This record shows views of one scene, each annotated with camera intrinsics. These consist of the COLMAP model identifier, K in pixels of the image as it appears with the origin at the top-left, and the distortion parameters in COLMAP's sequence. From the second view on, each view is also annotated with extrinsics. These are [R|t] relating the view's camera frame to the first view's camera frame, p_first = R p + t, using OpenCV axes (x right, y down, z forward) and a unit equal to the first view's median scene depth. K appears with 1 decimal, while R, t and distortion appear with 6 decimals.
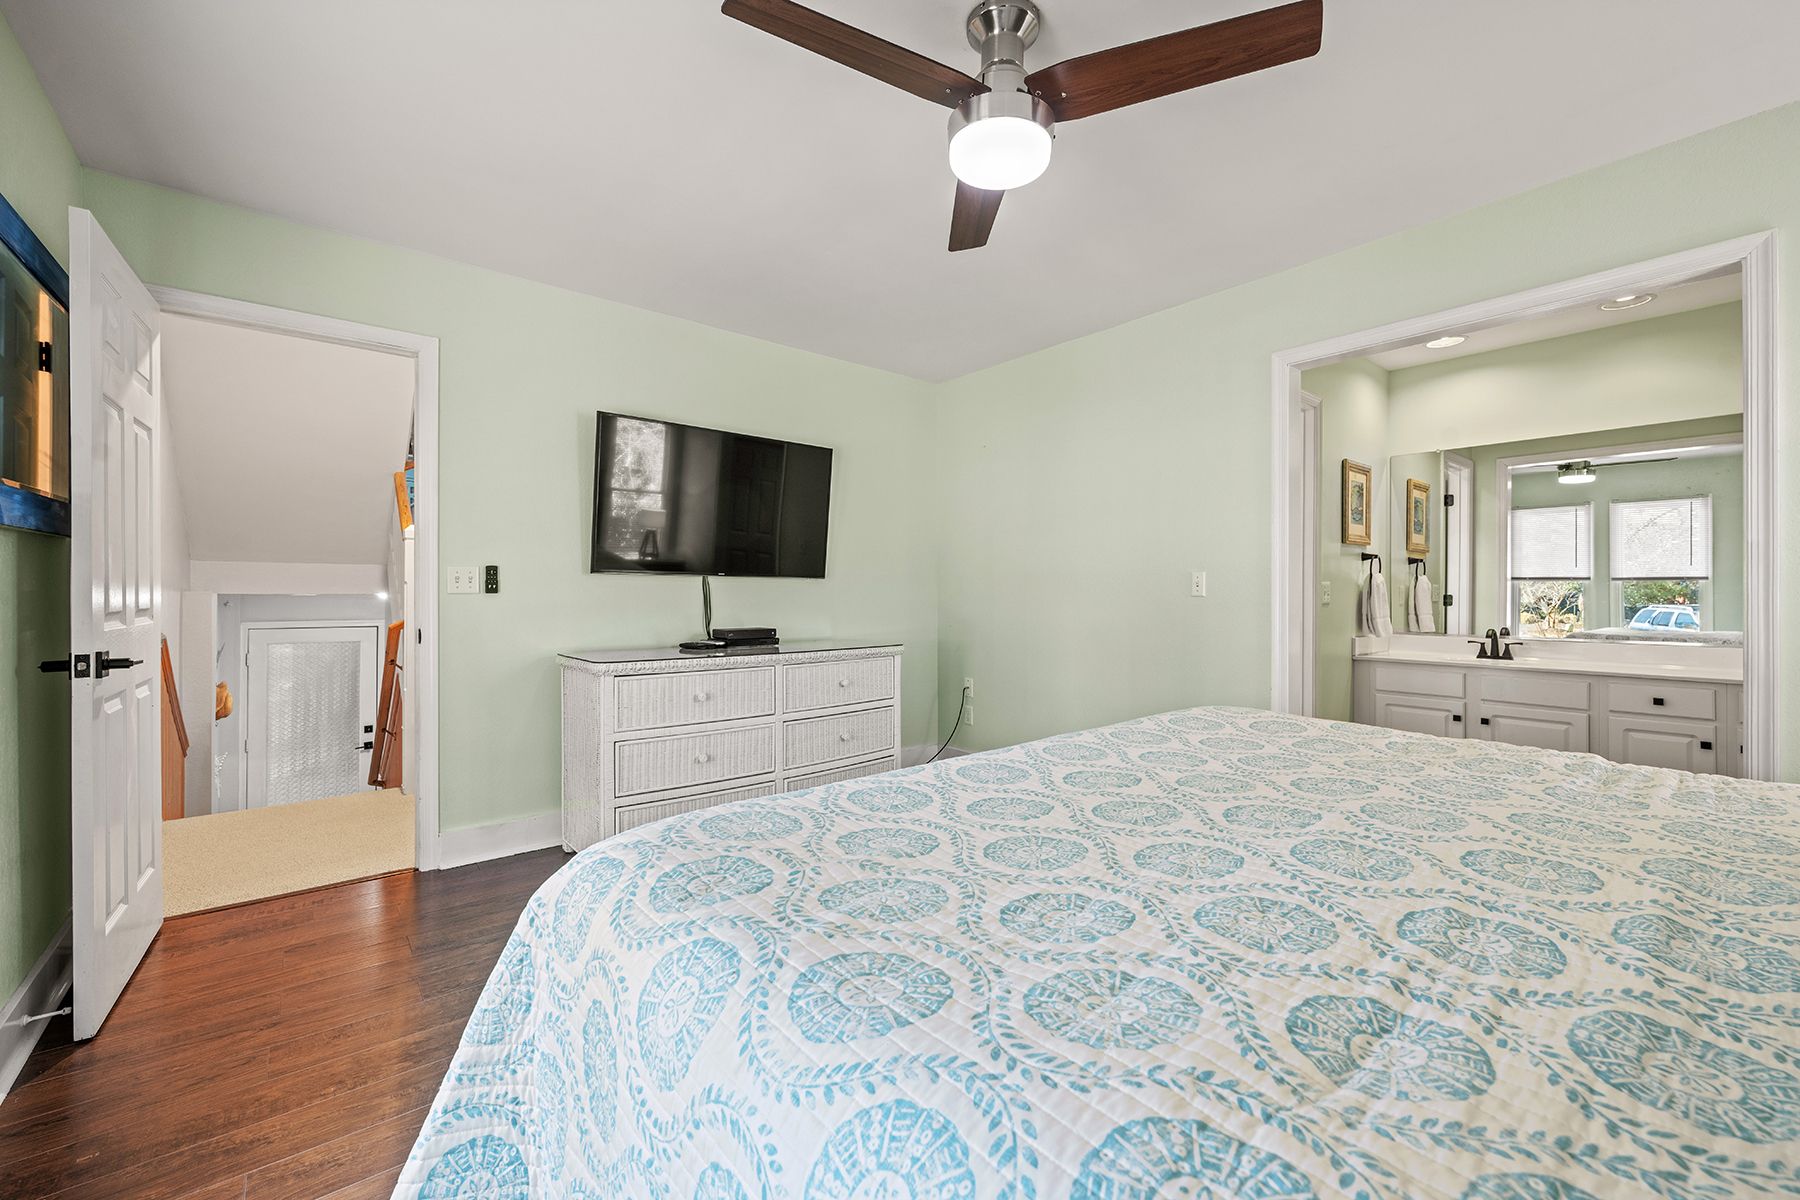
lens RADIAL K [[731.7, 0, 892.1], [0, 731.7, 596.1], [0, 0, 1]] dist [-0.000997, -0.000369]
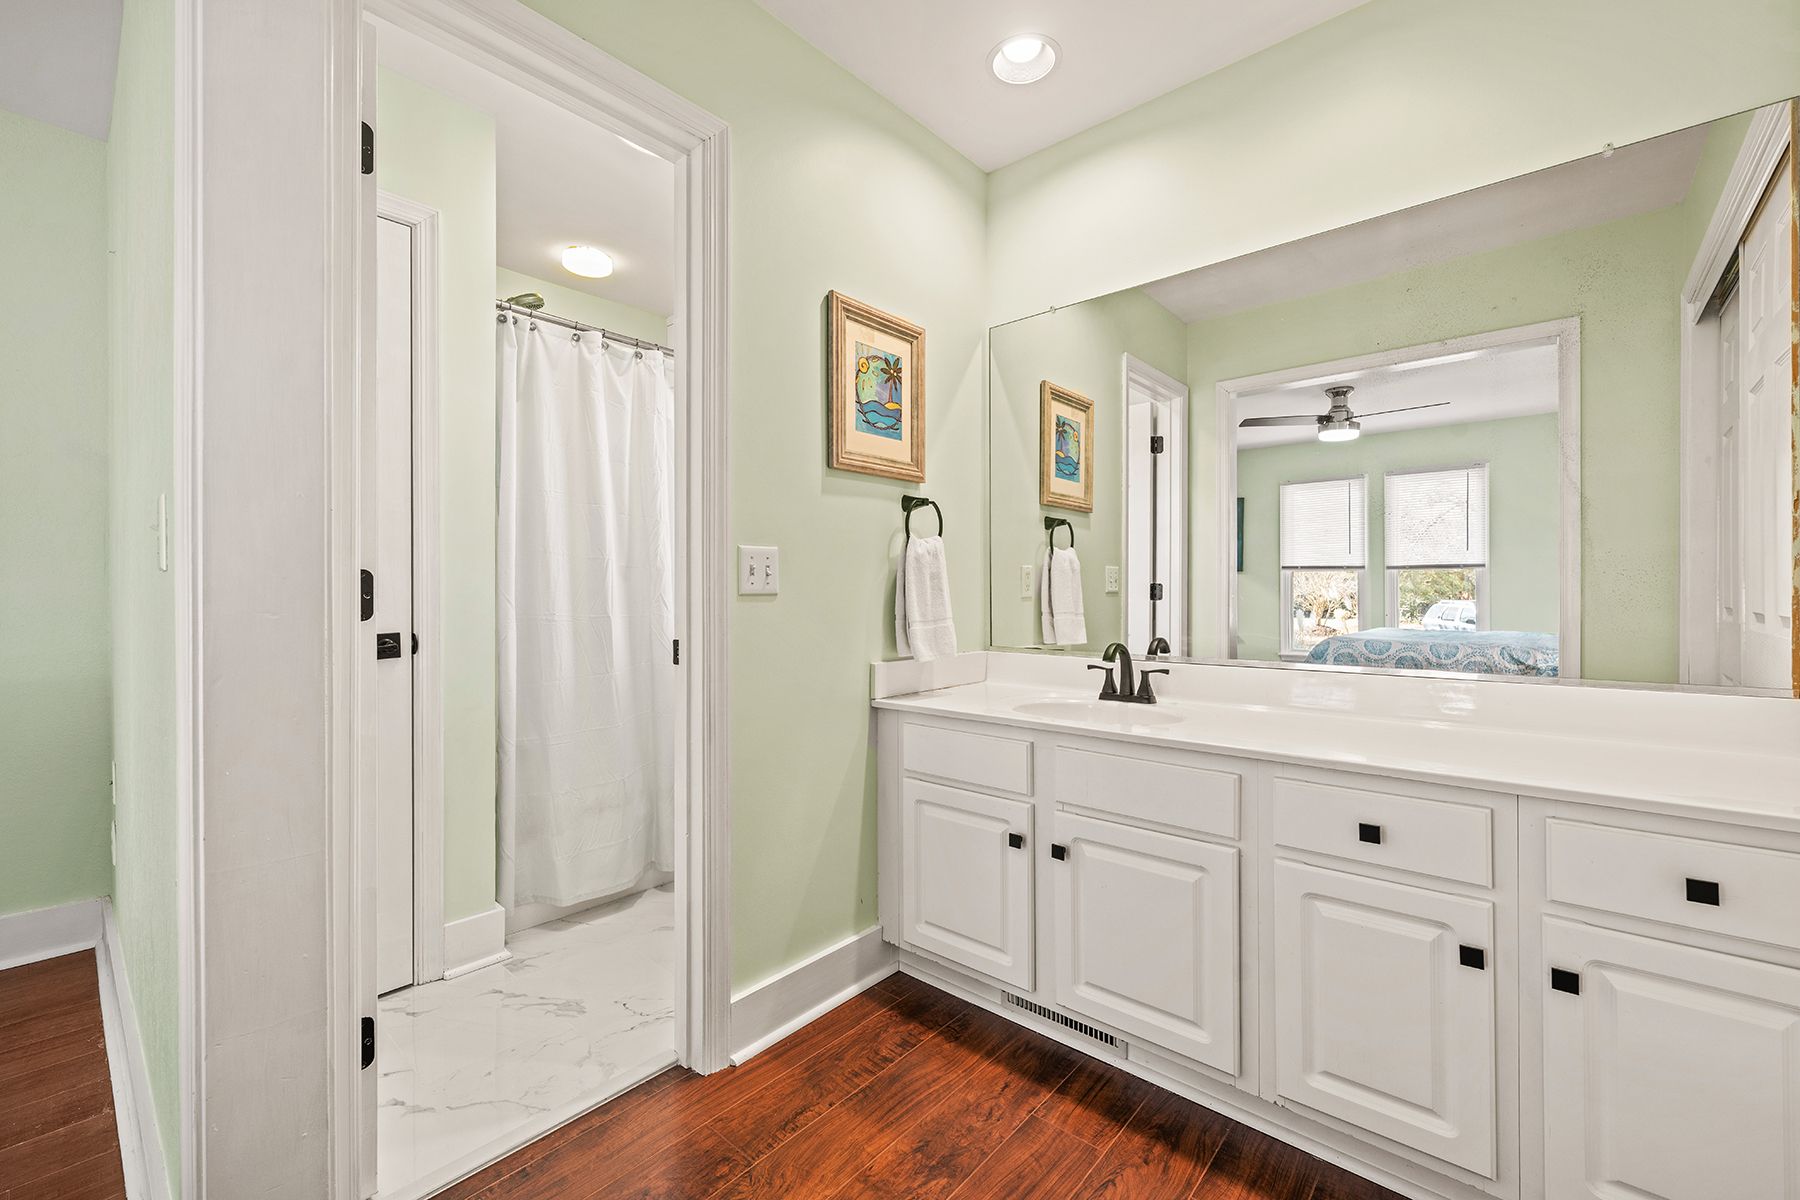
lens RADIAL K [[731.7, 0, 908.6], [0, 731.7, 598.5], [0, 0, 1]] dist [-0.000997, -0.000369]
pose [[0.985514, -0.007631, 0.169423, 0.496596], [0.007463, 0.999971, 0.001631, 0.010639], [-0.169430, -0.000343, 0.985542, 0.439591]]
